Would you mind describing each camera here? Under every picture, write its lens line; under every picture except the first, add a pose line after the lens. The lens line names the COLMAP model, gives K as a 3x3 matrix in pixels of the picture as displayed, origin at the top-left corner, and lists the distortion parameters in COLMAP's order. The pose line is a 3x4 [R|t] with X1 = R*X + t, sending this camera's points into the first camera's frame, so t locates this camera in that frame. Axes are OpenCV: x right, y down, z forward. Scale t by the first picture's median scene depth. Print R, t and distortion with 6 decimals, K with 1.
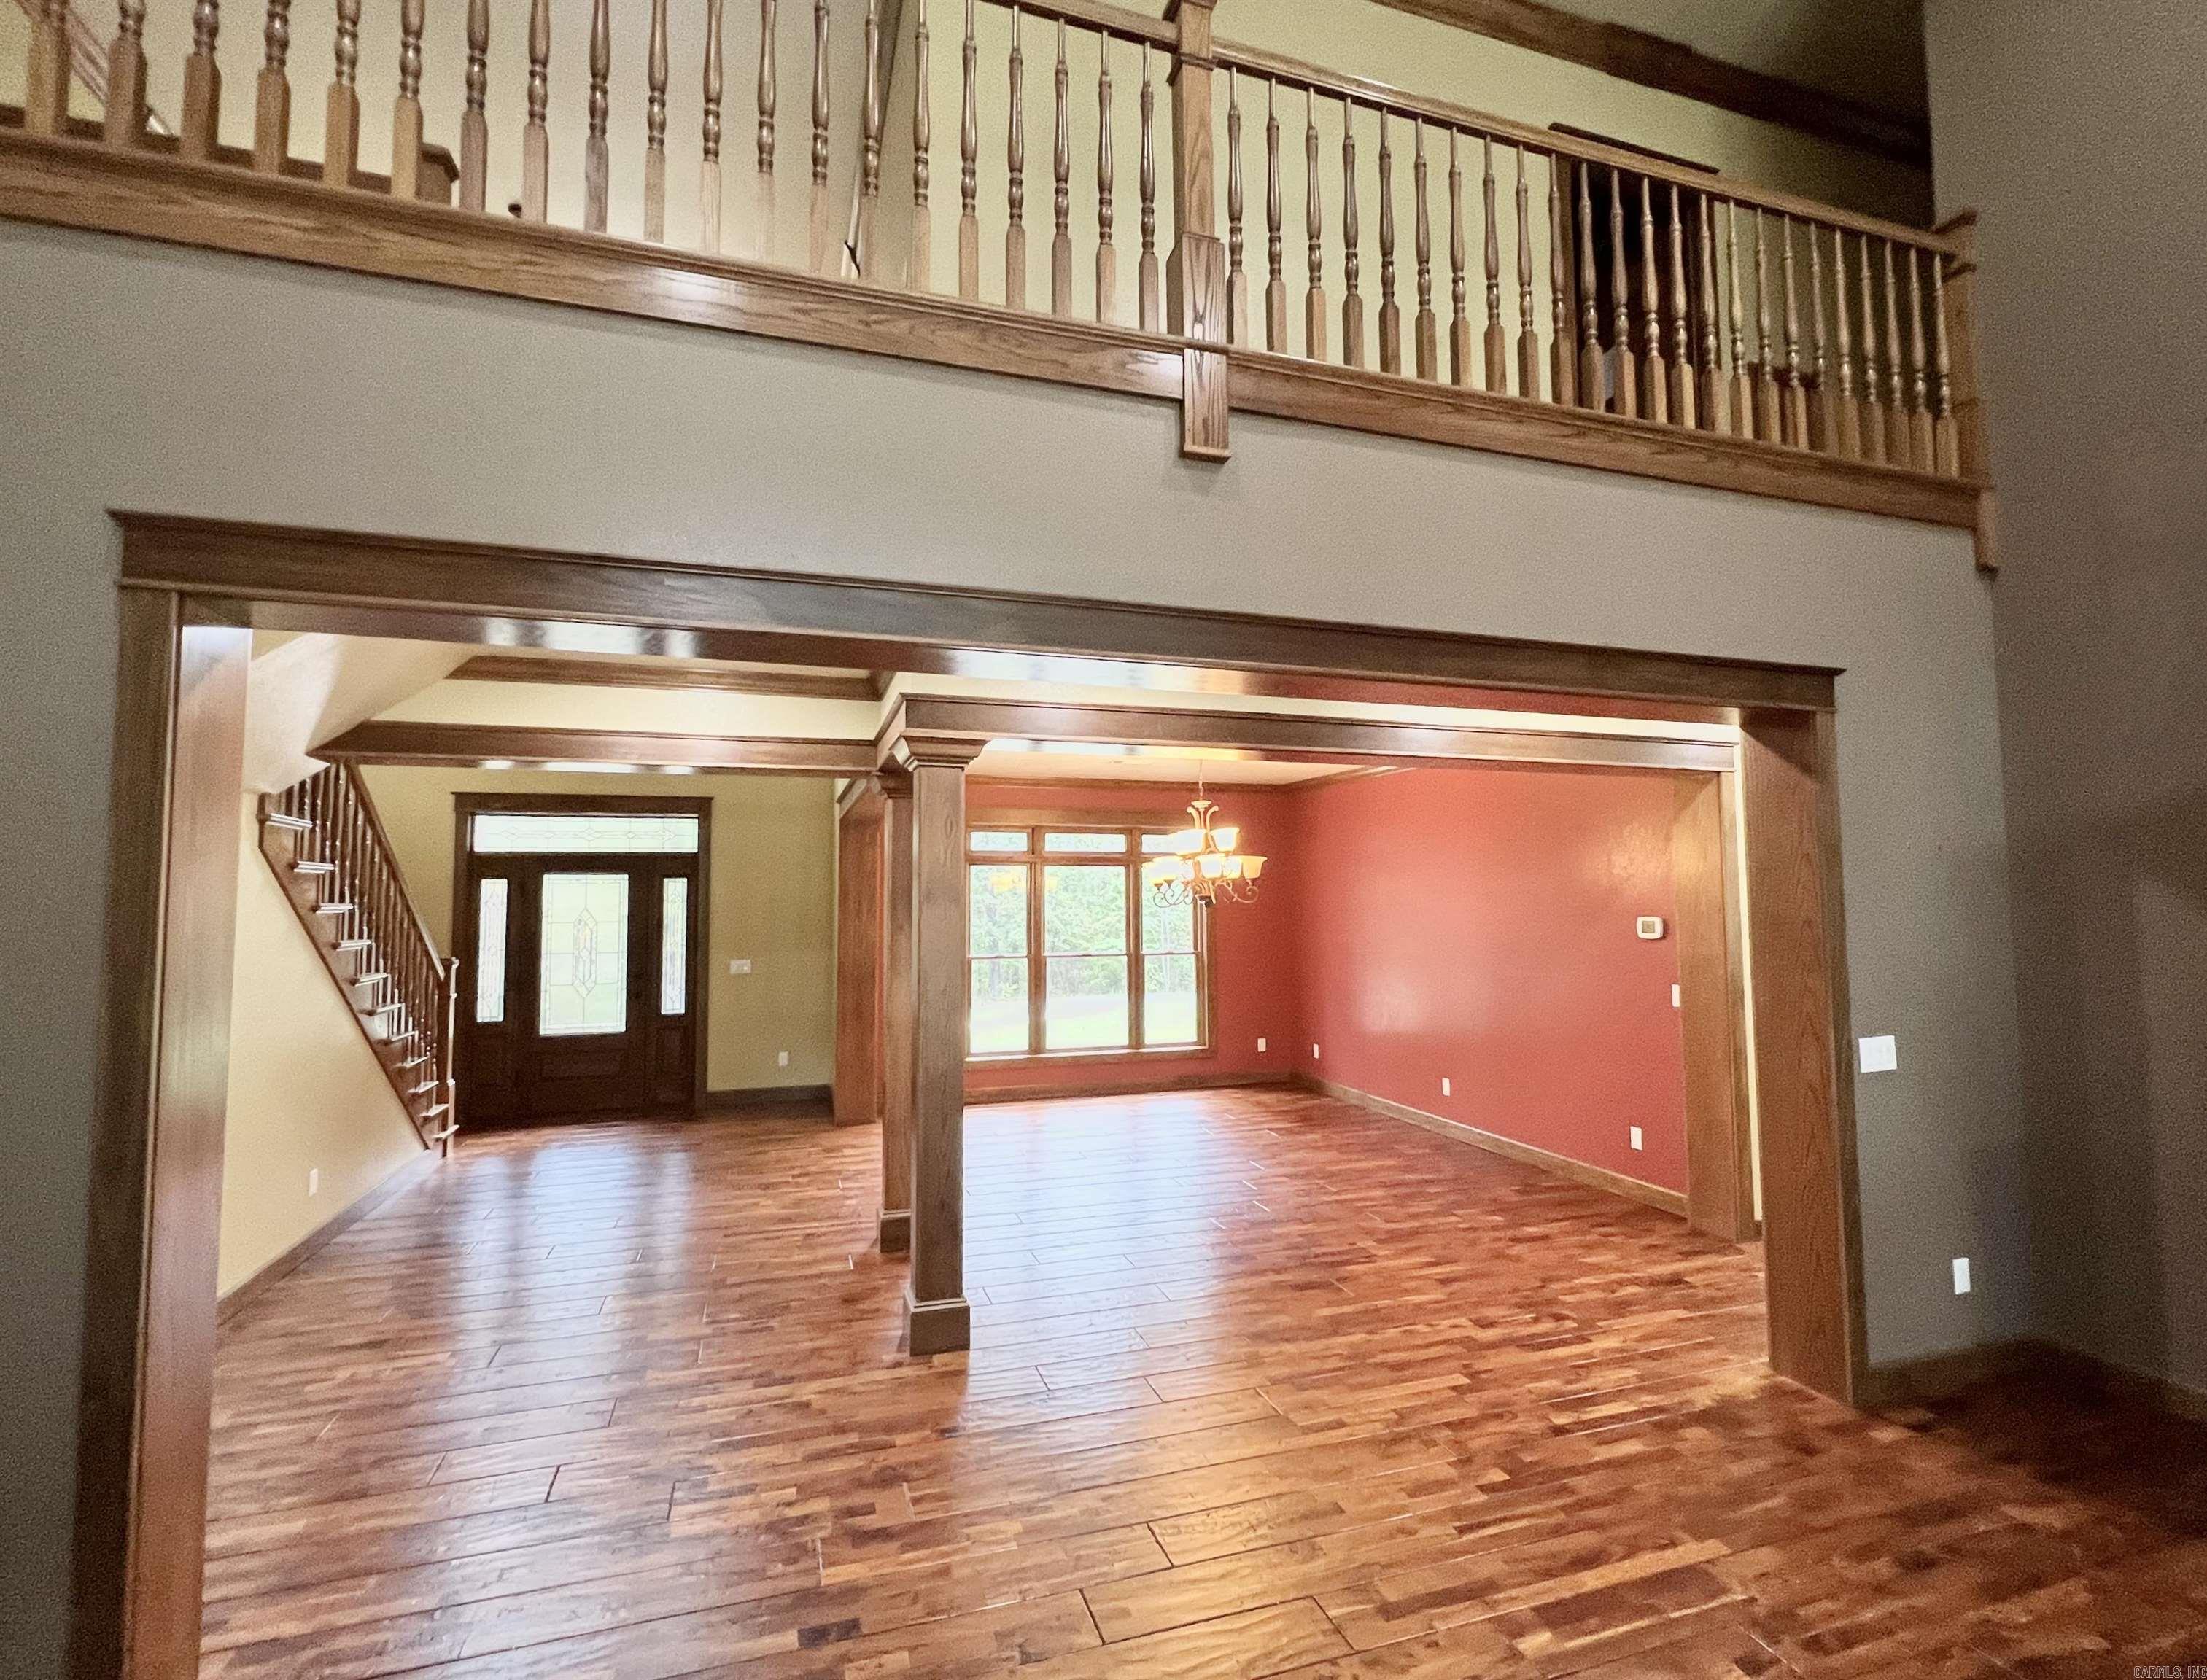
lens RADIAL K [[1033.8, 0, 1112.6], [0, 1033.8, 834.8], [0, 0, 1]] dist [-0.000811, 0.000011]
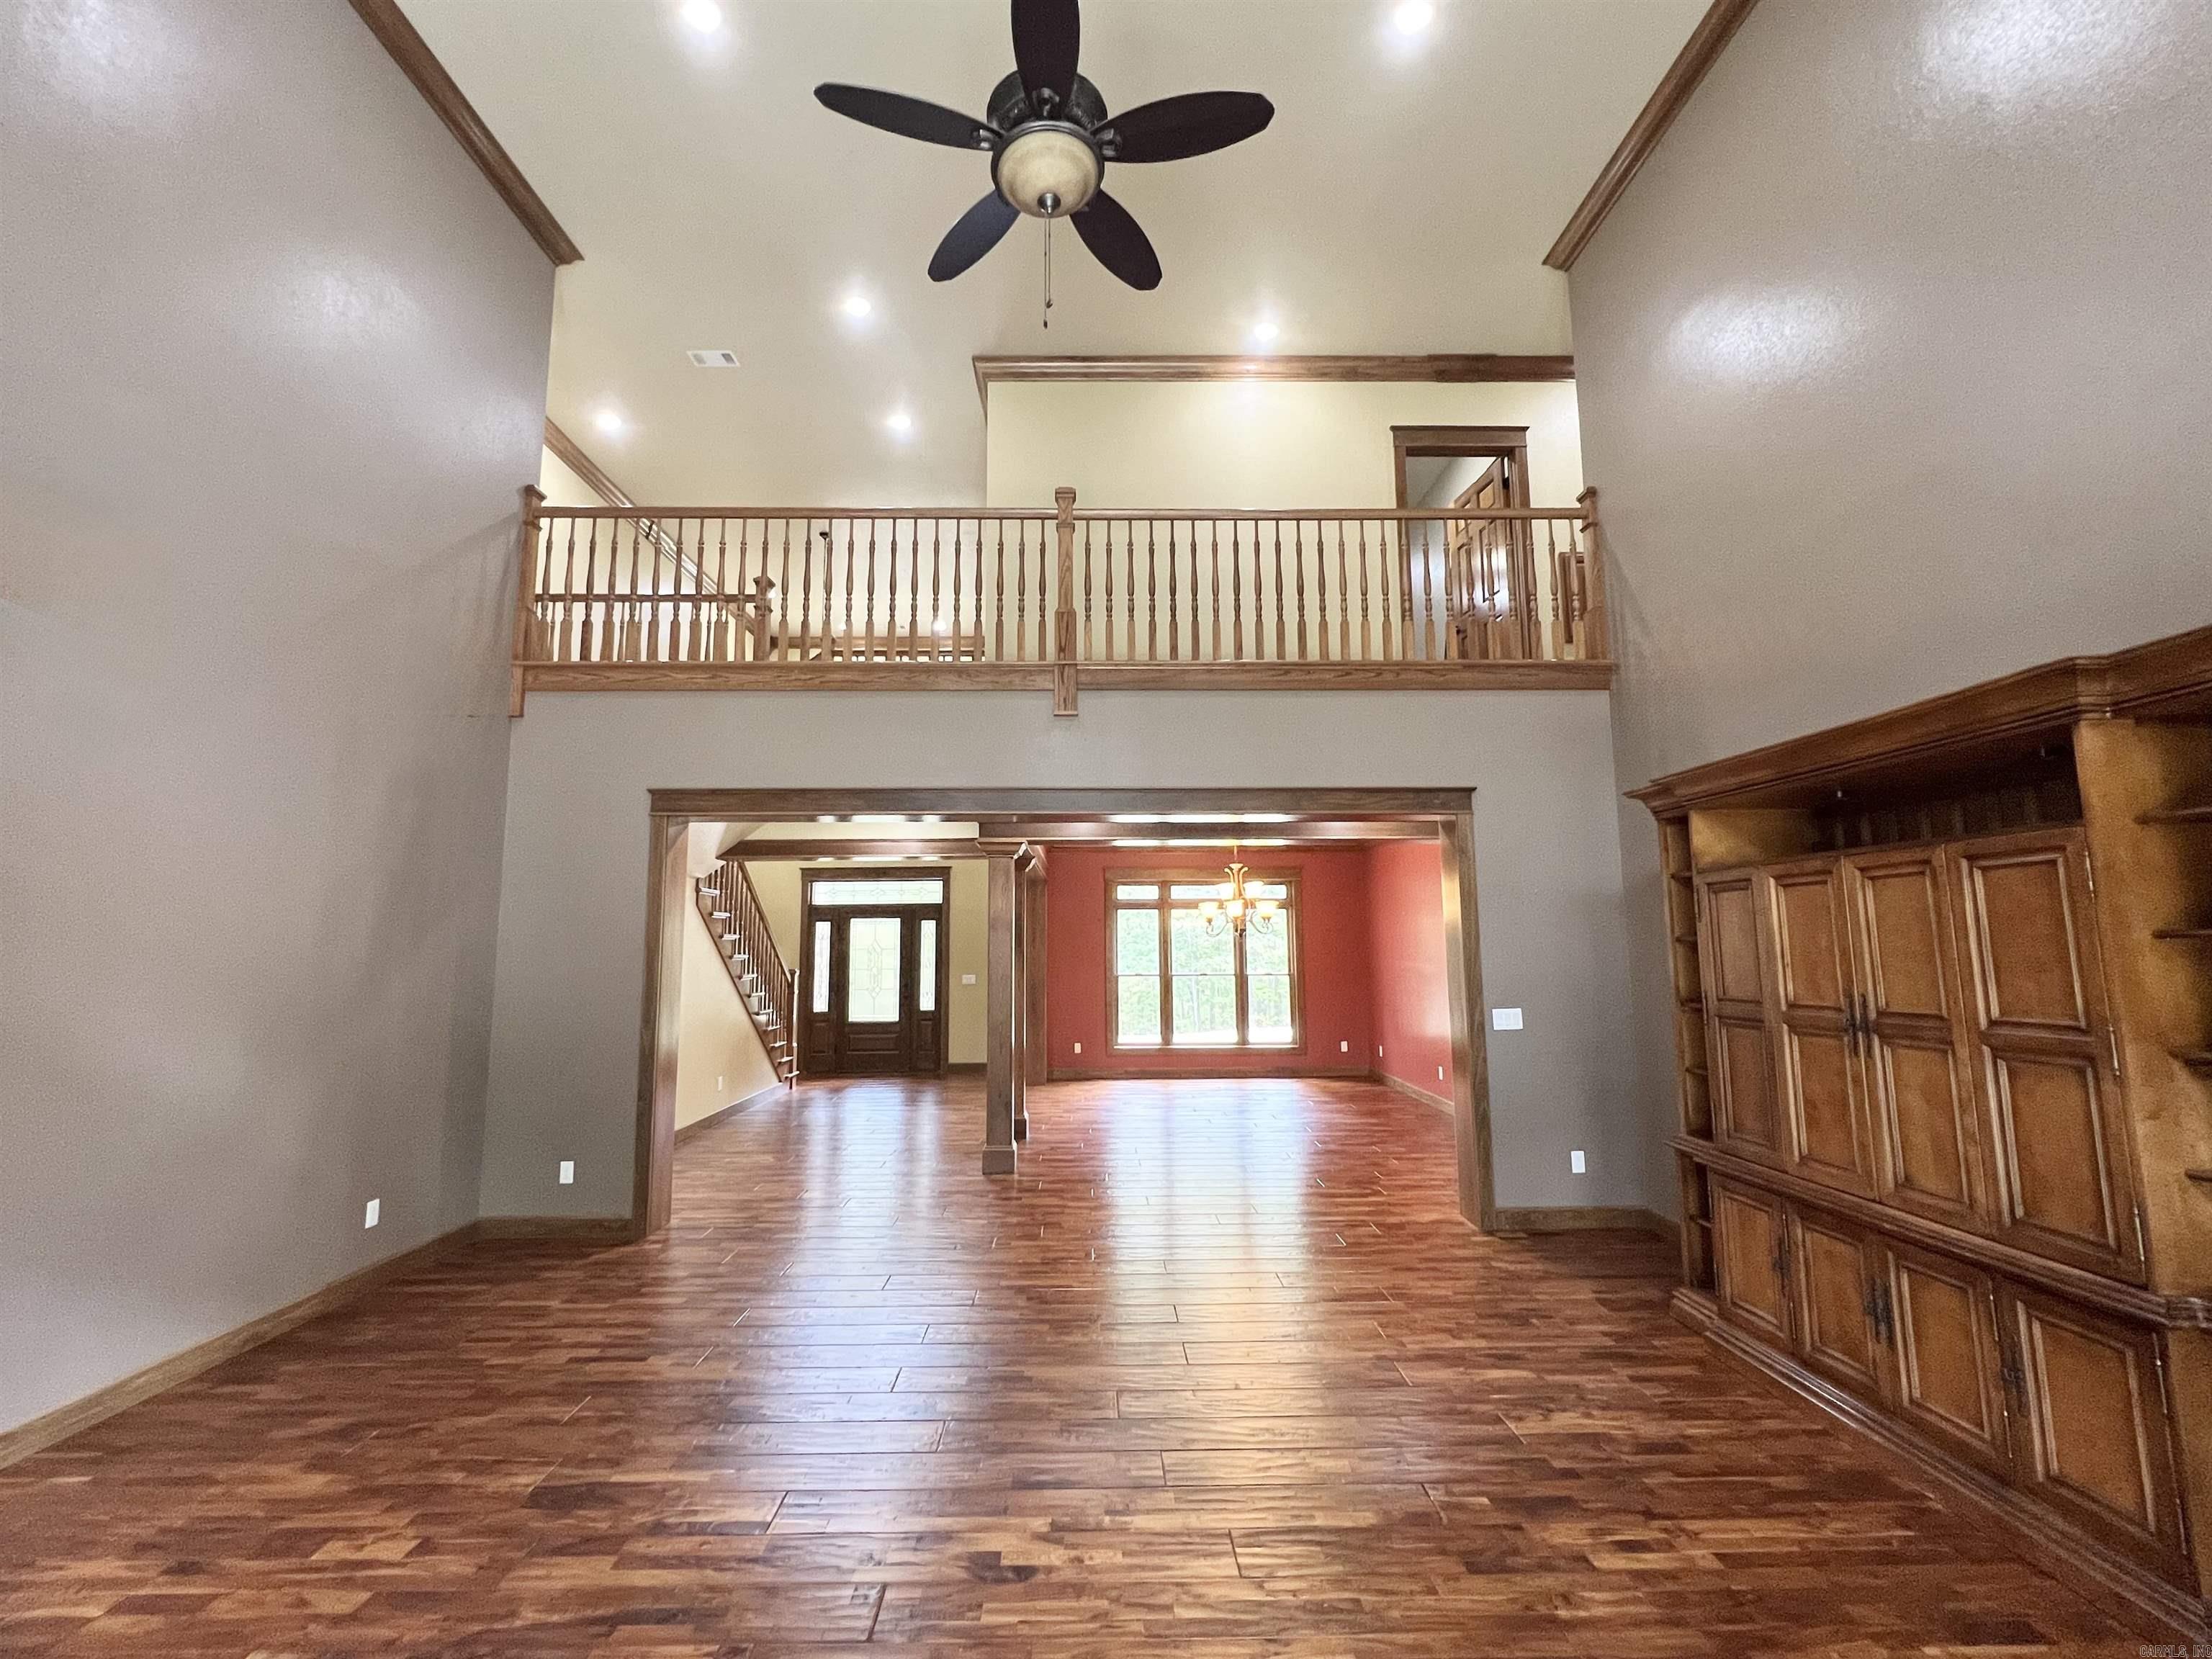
lens RADIAL K [[958.5, 0, 1097.4], [0, 958.5, 824.2], [0, 0, 1]] dist [-0.000497, -0.000134]
pose [[0.953538, -0.037673, -0.298909, 0.415503], [0.019948, 0.997869, -0.062132, -0.011412], [0.300613, 0.053283, 0.952257, -0.474013]]
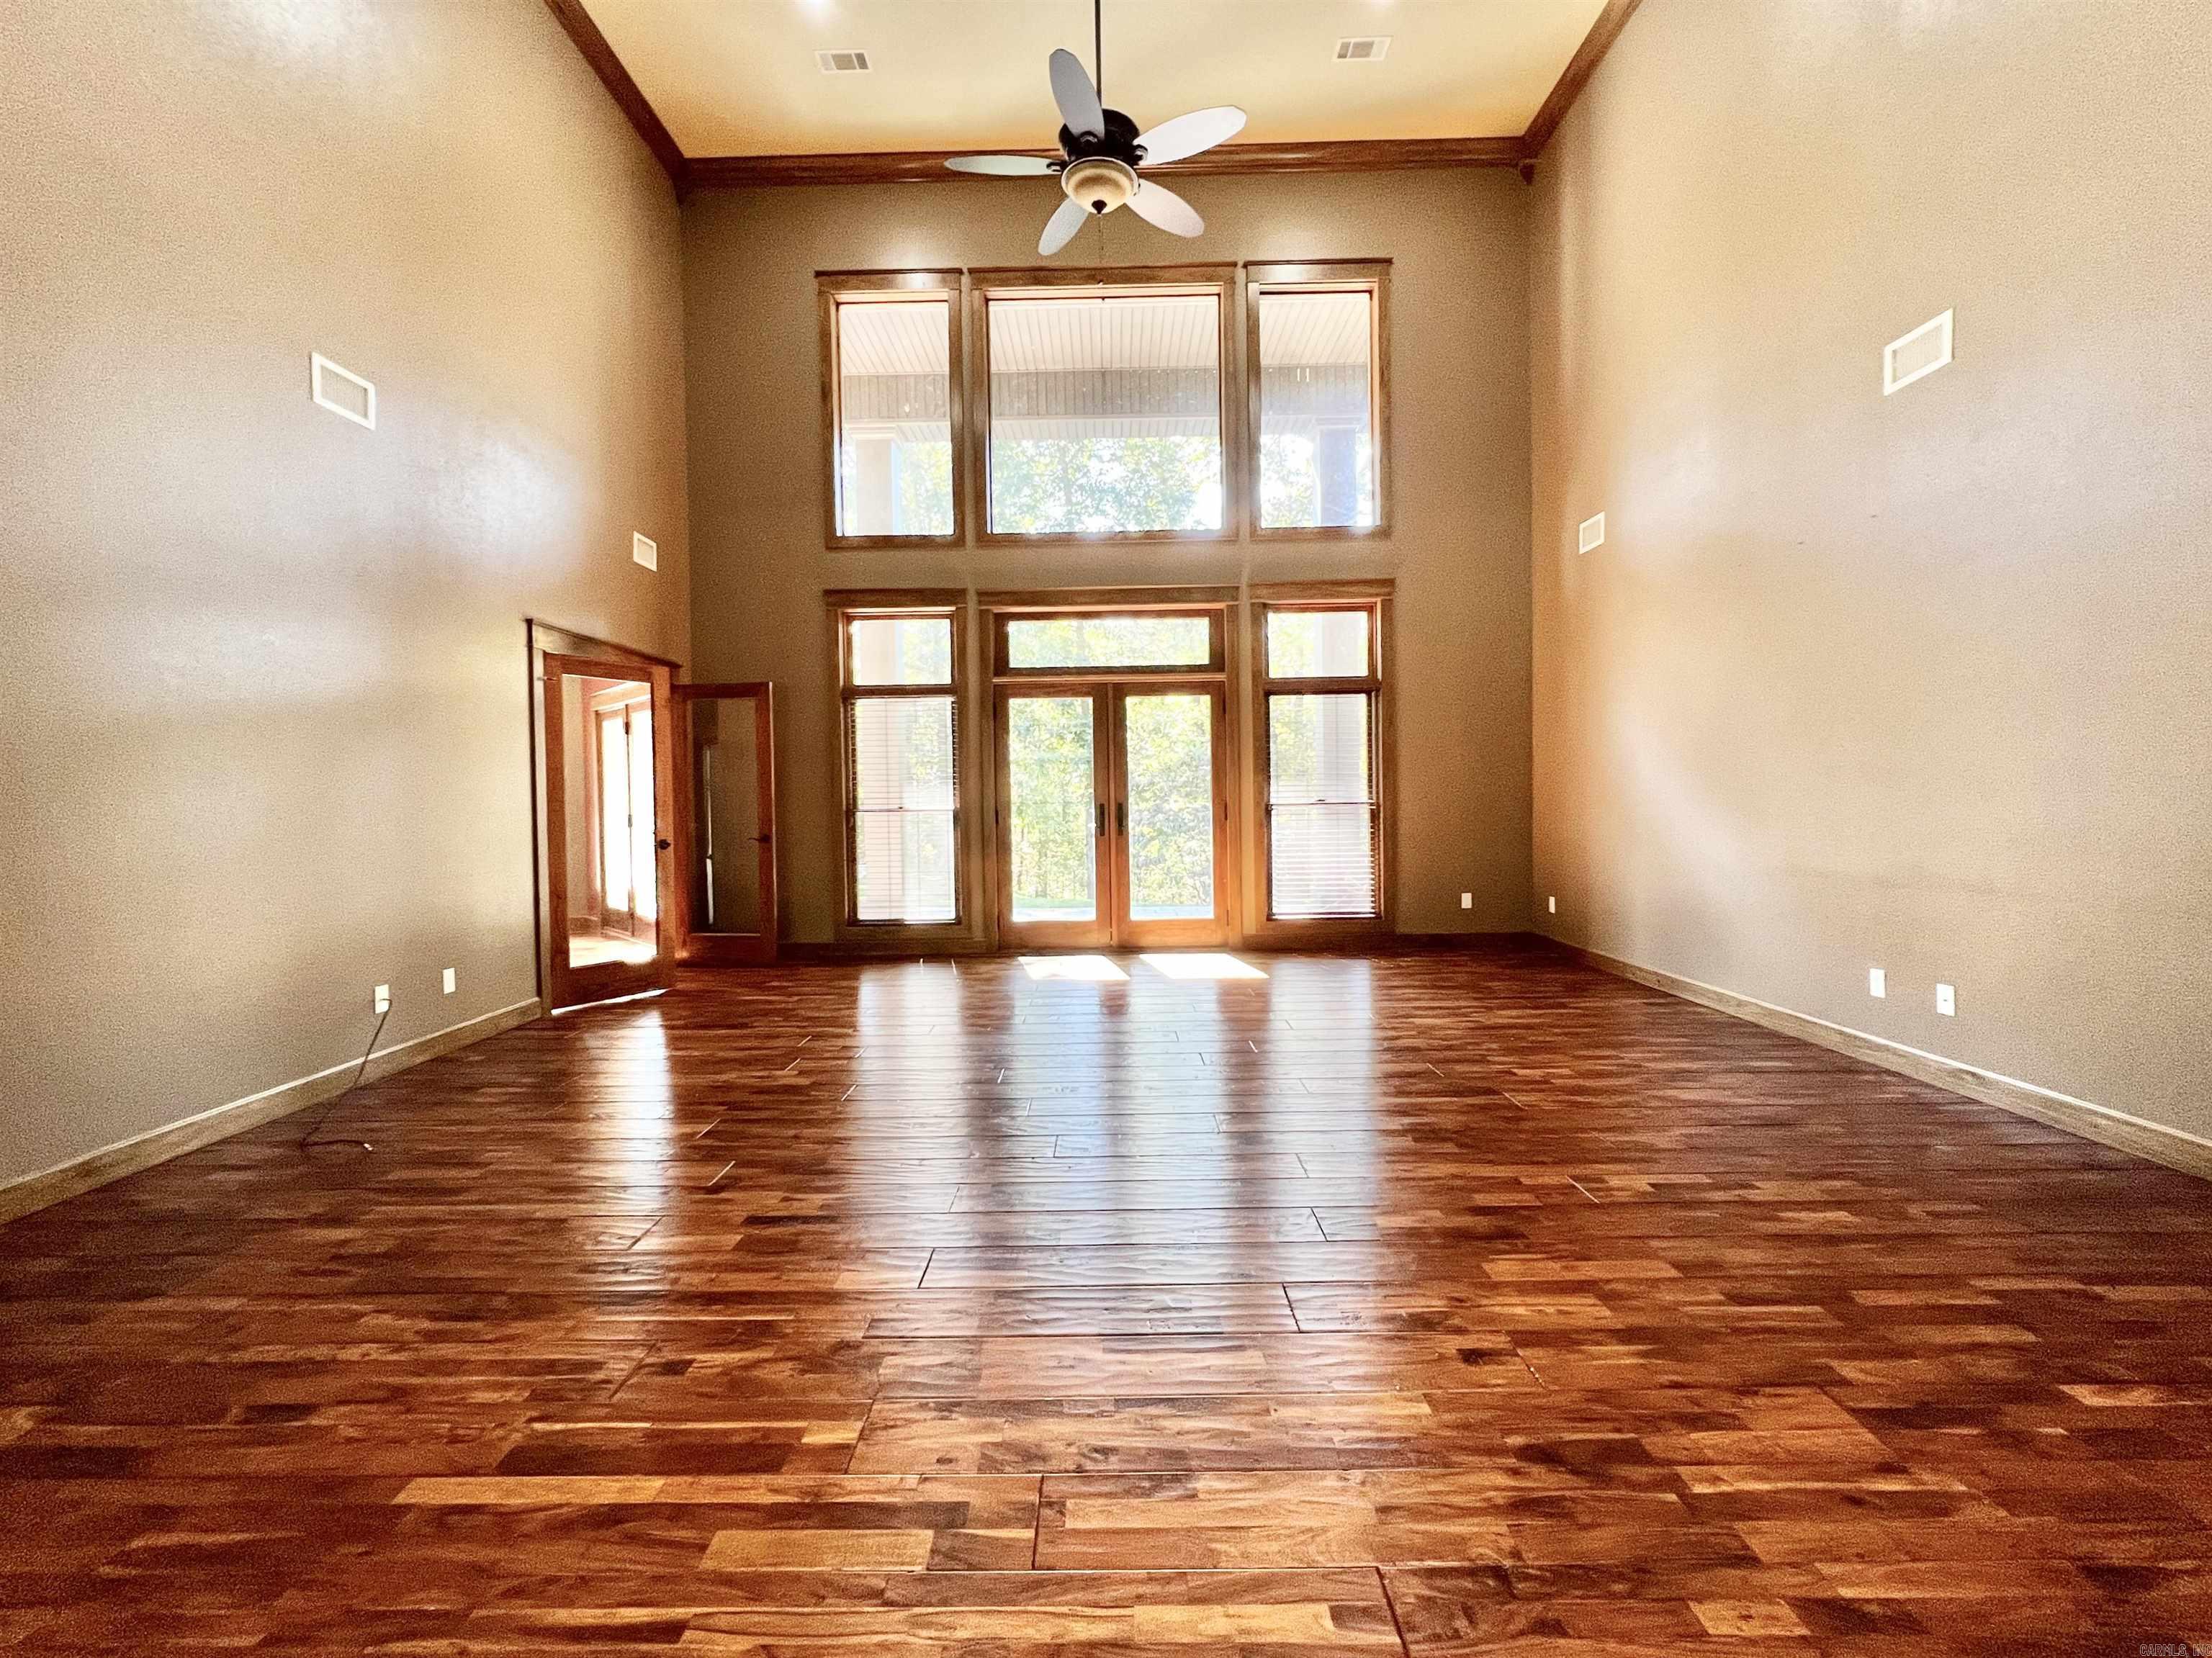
lens RADIAL K [[922.6, 0, 1099.6], [0, 922.6, 820.2], [0, 0, 1]] dist [0.000621, 0.000154]
pose [[-0.946031, 0.011436, 0.323876, -0.016015], [-0.001001, 0.999269, -0.038209, 0.148633], [-0.324076, -0.036471, -0.945328, 0.766696]]
